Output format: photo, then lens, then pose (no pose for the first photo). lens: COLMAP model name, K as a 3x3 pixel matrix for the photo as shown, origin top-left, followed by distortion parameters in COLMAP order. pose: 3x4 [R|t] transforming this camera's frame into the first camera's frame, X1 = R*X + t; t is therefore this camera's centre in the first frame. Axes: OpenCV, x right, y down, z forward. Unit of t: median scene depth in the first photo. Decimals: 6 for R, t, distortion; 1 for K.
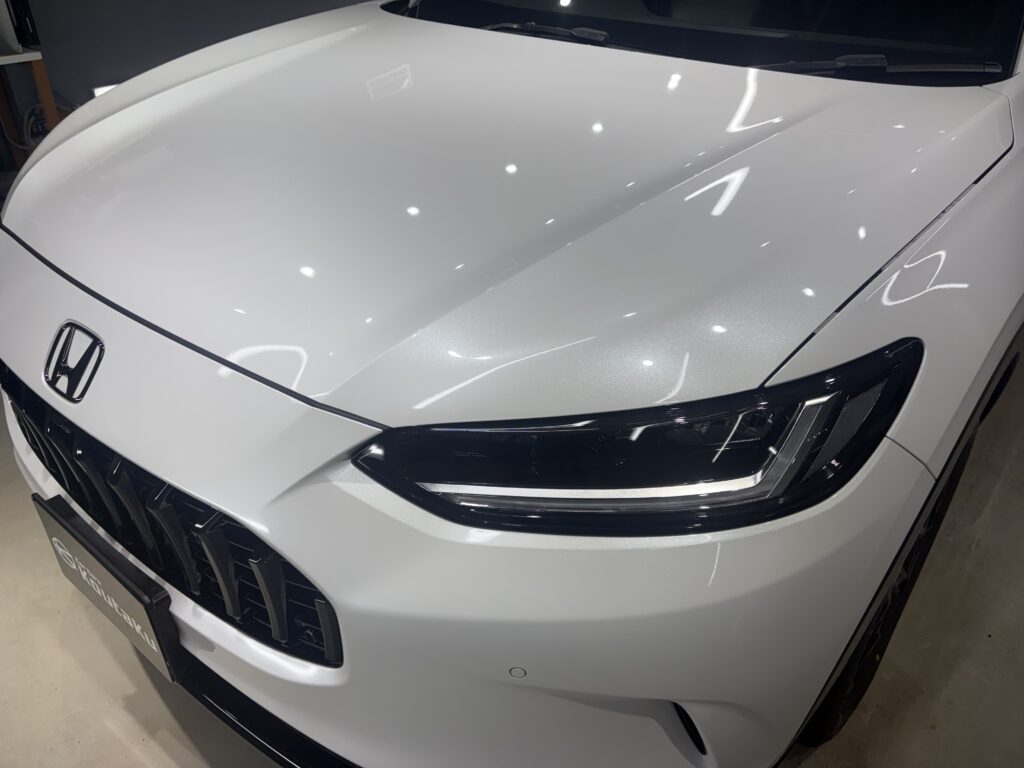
lens RADIAL K [[777.7, 0, 503.9], [0, 777.7, 386.2], [0, 0, 1]] dist [0.021631, -0.042113]
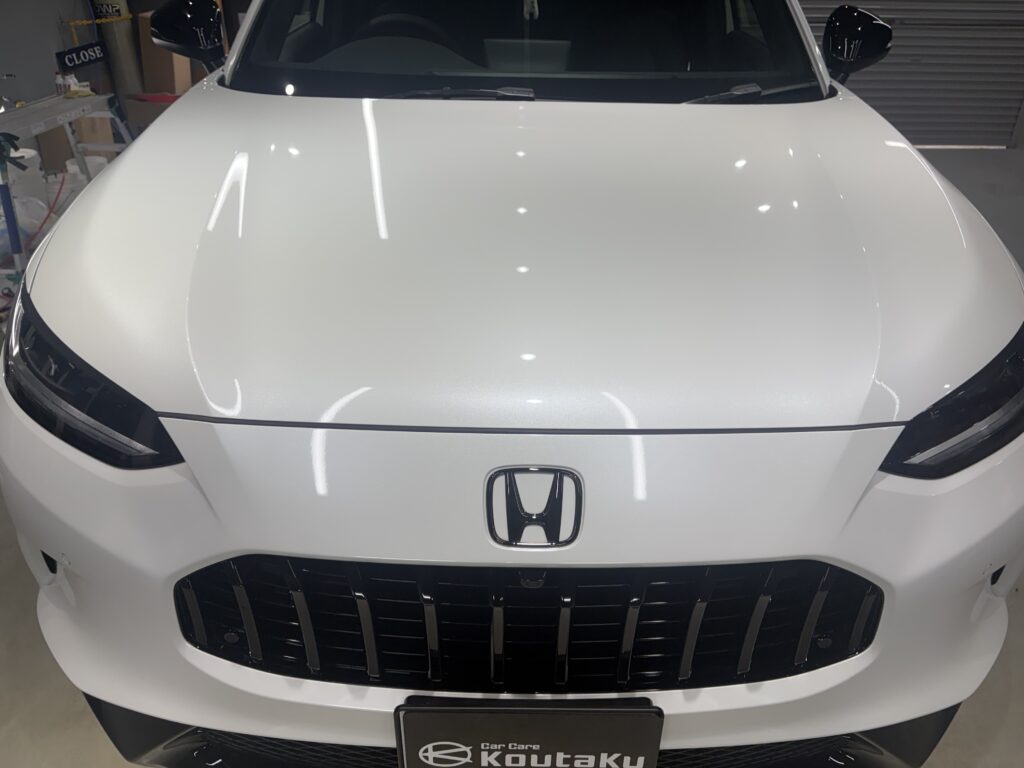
lens RADIAL K [[760.8, 0, 515.7], [0, 760.8, 352.6], [0, 0, 1]] dist [0.006886, -0.003526]
pose [[0.776392, -0.299858, 0.554347, -0.982173], [0.334245, 0.941586, 0.041196, -0.237760], [-0.534318, 0.153303, 0.831265, 0.249194]]
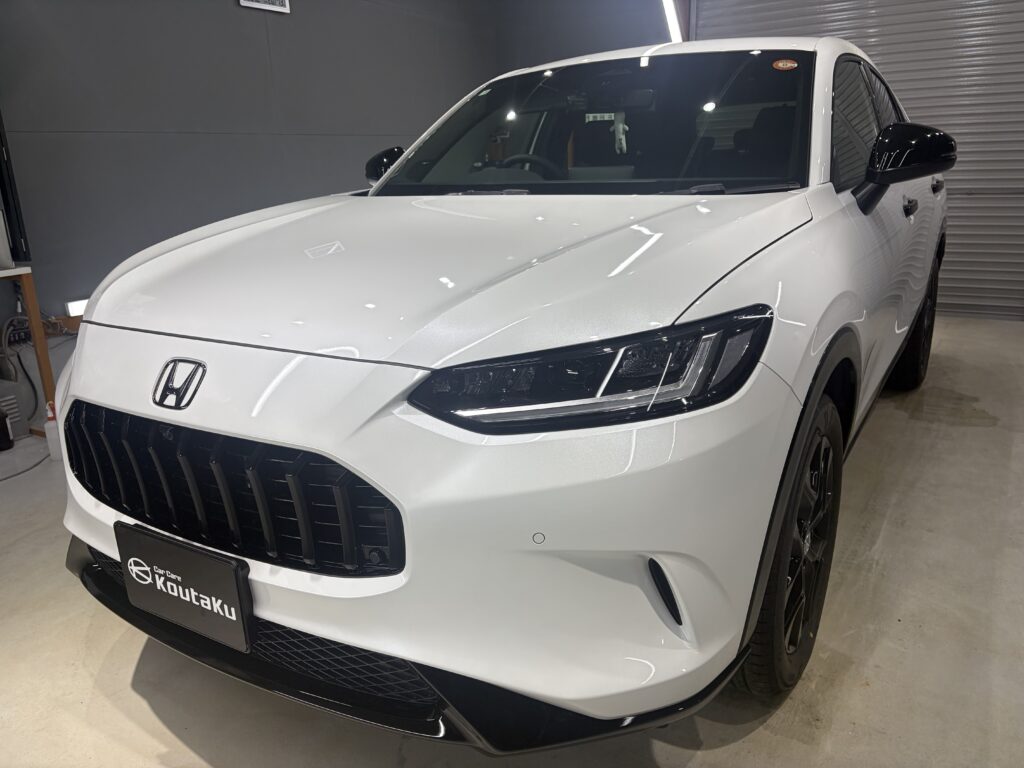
lens RADIAL K [[772.6, 0, 512.0], [0, 772.6, 384.0], [0, 0, 1]] dist [0.003251, -0.004553]
pose [[0.989248, -0.079285, 0.122894, -0.145021], [0.110923, 0.954400, -0.277159, 0.393480], [-0.095316, 0.287811, 0.952932, -0.316502]]
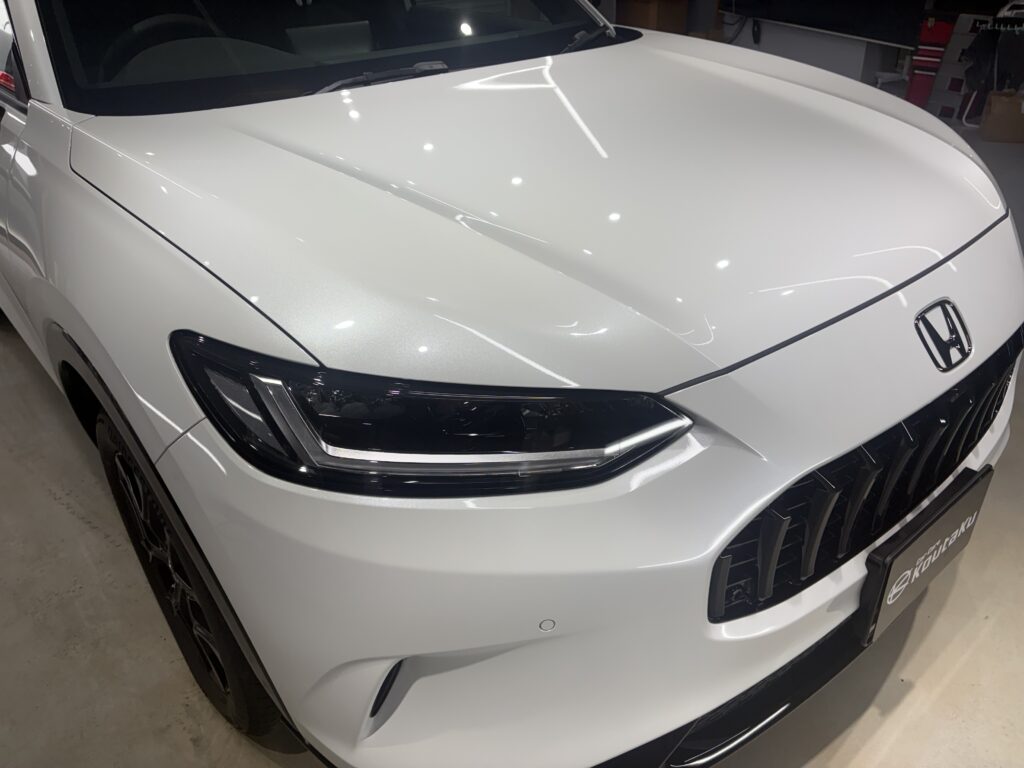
lens RADIAL K [[772.6, 0, 512.0], [0, 772.6, 384.0], [0, 0, 1]] dist [0.003251, -0.004553]
pose [[0.196306, -0.508430, 0.838429, -1.568756], [0.566256, 0.756854, 0.326383, -0.654311], [-0.800511, 0.410695, 0.436477, 1.018957]]
